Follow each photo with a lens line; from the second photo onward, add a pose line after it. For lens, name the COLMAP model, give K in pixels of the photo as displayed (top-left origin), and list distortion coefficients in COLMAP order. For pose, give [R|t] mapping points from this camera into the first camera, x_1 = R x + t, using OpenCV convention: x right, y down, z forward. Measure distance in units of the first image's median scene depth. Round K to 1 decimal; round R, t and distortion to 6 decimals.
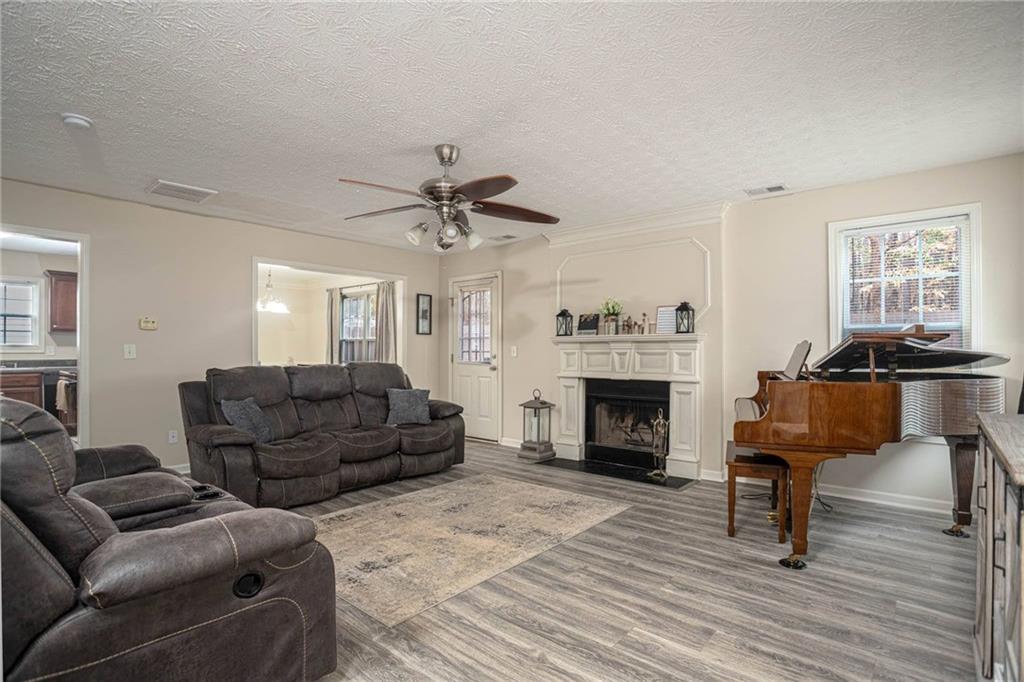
lens RADIAL K [[513.5, 0, 511.7], [0, 513.5, 336.3], [0, 0, 1]] dist [-0.068887, 0.026123]
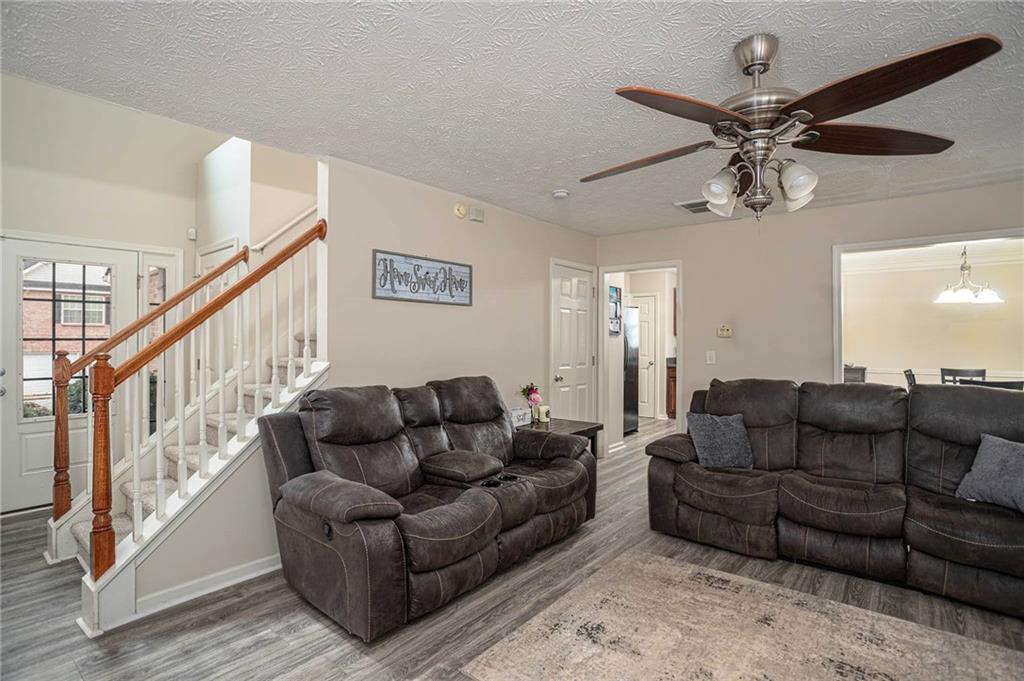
lens RADIAL K [[513.5, 0, 511.7], [0, 513.5, 335.8], [0, 0, 1]] dist [-0.068887, 0.026123]
pose [[0.040683, -0.002551, -0.999169, 0.403101], [0.014545, 0.999892, -0.001961, -0.024641], [0.999066, -0.014453, 0.040715, 0.618637]]
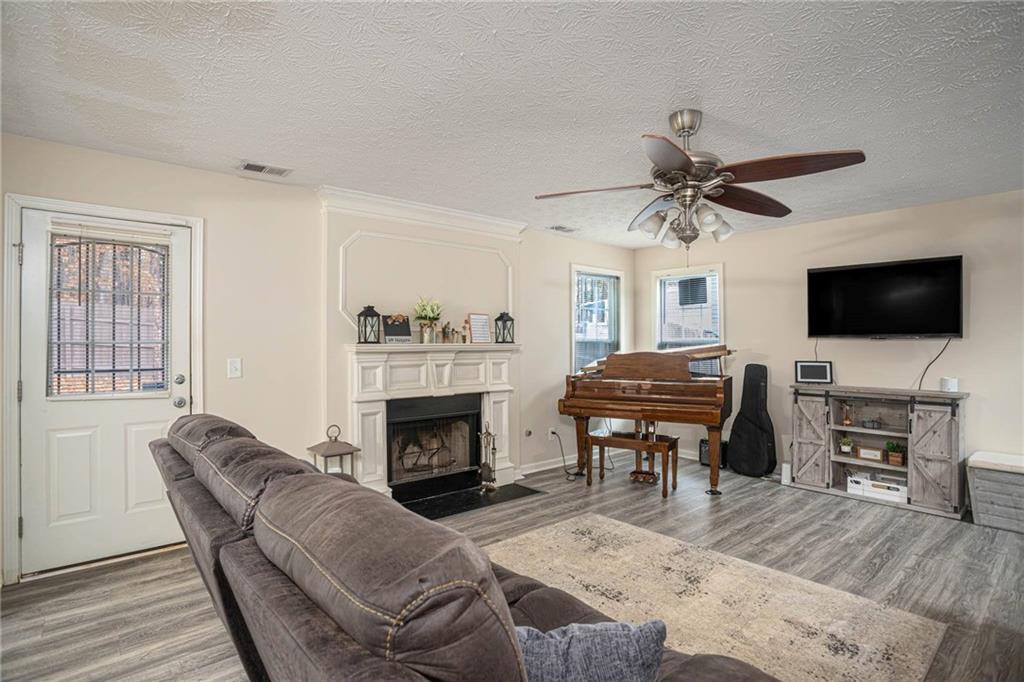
lens RADIAL K [[513.5, 0, 511.7], [0, 513.5, 336.3], [0, 0, 1]] dist [-0.068887, 0.026123]
pose [[0.140884, 0.015964, 0.989897, -0.833883], [-0.021947, 0.999675, -0.012998, -0.008052], [-0.989783, -0.019894, 0.141188, 1.041530]]
